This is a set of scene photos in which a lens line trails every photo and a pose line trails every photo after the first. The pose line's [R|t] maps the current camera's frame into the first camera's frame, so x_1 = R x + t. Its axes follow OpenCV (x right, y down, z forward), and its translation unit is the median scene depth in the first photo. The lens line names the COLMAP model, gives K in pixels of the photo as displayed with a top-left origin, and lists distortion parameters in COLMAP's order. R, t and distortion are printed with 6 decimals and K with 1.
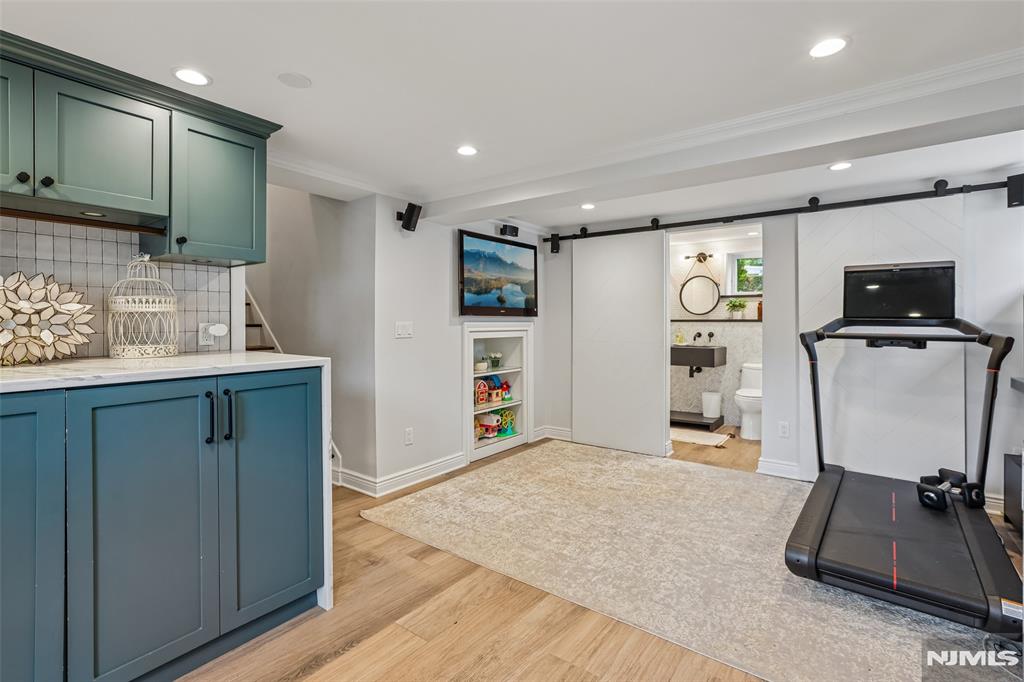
lens RADIAL K [[487.8, 0, 502.1], [0, 487.8, 328.8], [0, 0, 1]] dist [-0.002313, 0.000056]
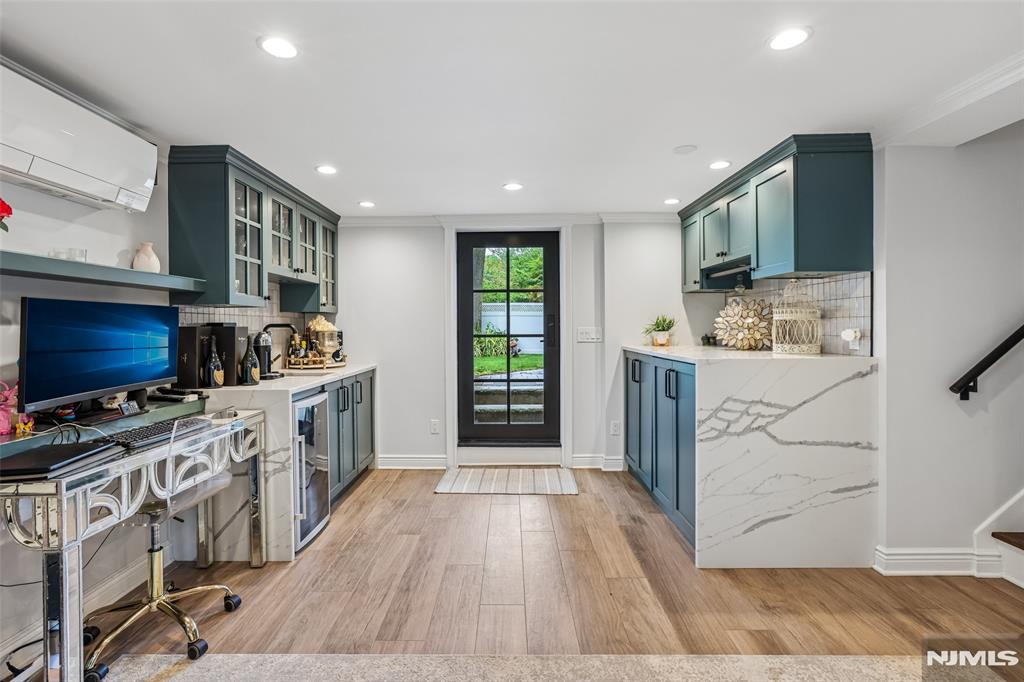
lens RADIAL K [[487.8, 0, 502.1], [0, 487.8, 328.8], [0, 0, 1]] dist [-0.002313, 0.000056]
pose [[-0.811718, 0.007053, -0.584007, 0.676299], [0.000859, 0.999940, 0.010882, -0.023510], [0.584049, 0.008331, -0.811676, 1.556408]]
